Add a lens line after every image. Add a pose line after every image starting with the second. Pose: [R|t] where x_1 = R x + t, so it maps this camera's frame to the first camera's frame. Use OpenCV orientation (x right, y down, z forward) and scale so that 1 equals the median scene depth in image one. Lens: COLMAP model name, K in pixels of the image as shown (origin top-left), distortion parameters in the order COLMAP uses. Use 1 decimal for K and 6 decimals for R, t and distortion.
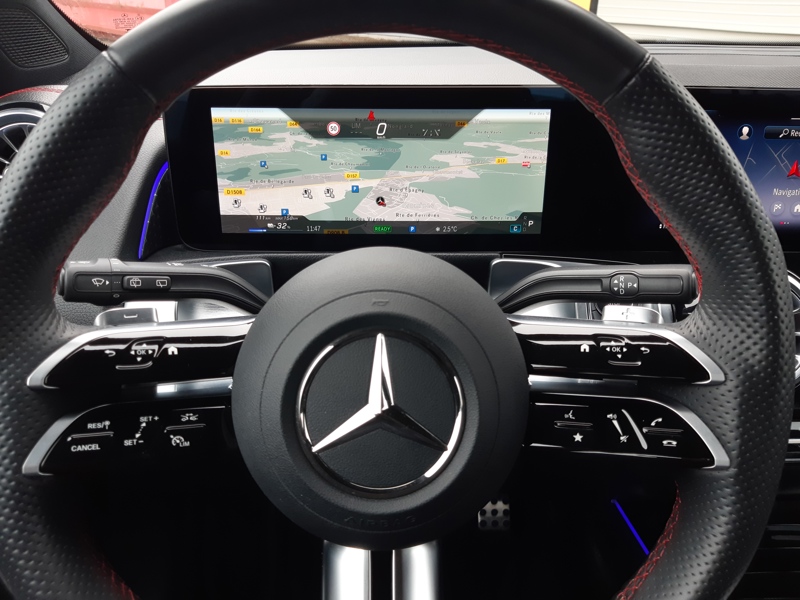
lens RADIAL K [[608.8, 0, 399.6], [0, 608.8, 299.6], [0, 0, 1]] dist [0.041278, -0.075385]
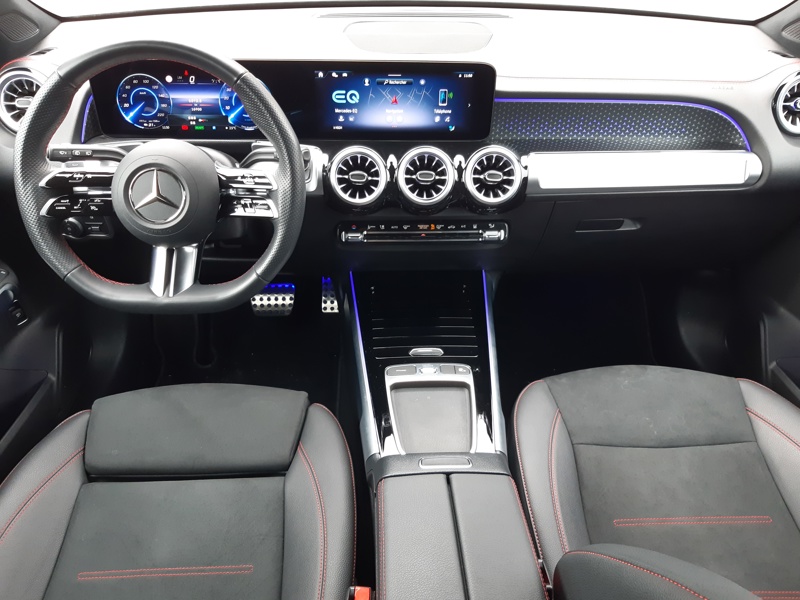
lens RADIAL K [[608.8, 0, 405.9], [0, 608.8, 299.4], [0, 0, 1]] dist [0.041278, -0.075385]
pose [[0.999862, -0.000183, 0.016625, 1.091591], [-0.002977, 0.981812, 0.189835, 0.101803], [-0.016357, -0.189858, 0.981675, -1.992155]]
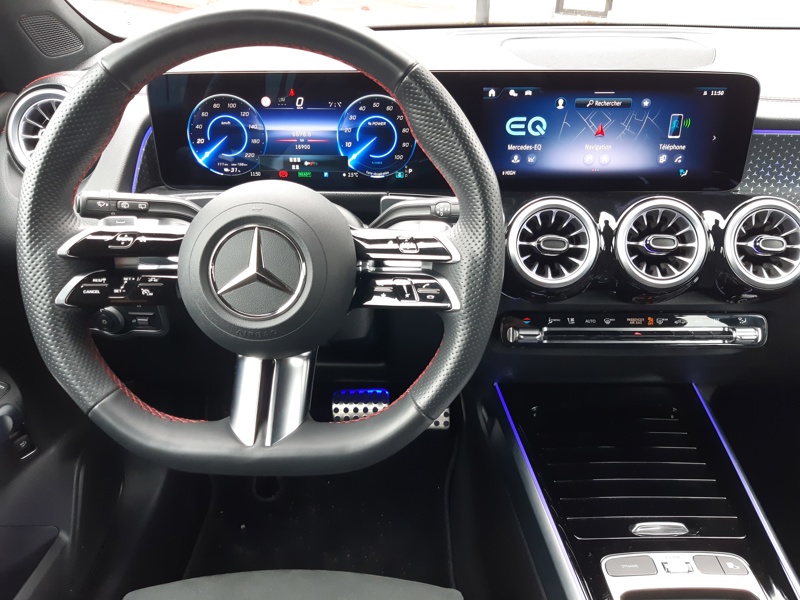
lens RADIAL K [[608.8, 0, 403.0], [0, 608.8, 299.4], [0, 0, 1]] dist [0.041278, -0.075385]
pose [[0.999377, 0.006993, -0.034592, 0.423731], [-0.004953, 0.998264, 0.058696, 0.149117], [0.034942, -0.058488, 0.997676, -0.695203]]
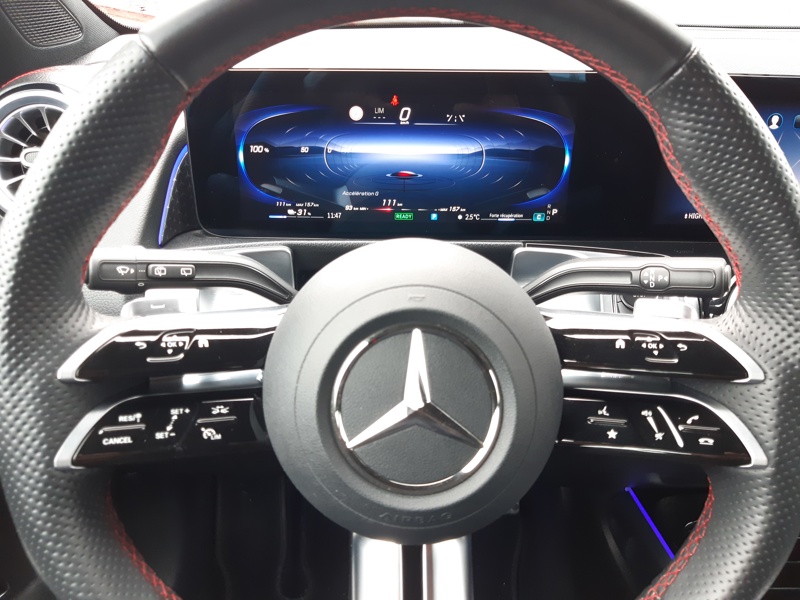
lens RADIAL K [[608.8, 0, 402.2], [0, 608.8, 303.4], [0, 0, 1]] dist [0.041278, -0.075385]
pose [[0.999957, 0.009273, -0.000744, -0.051216], [-0.009238, 0.999258, 0.037403, -0.020880], [0.001090, -0.037395, 0.999300, 0.016446]]
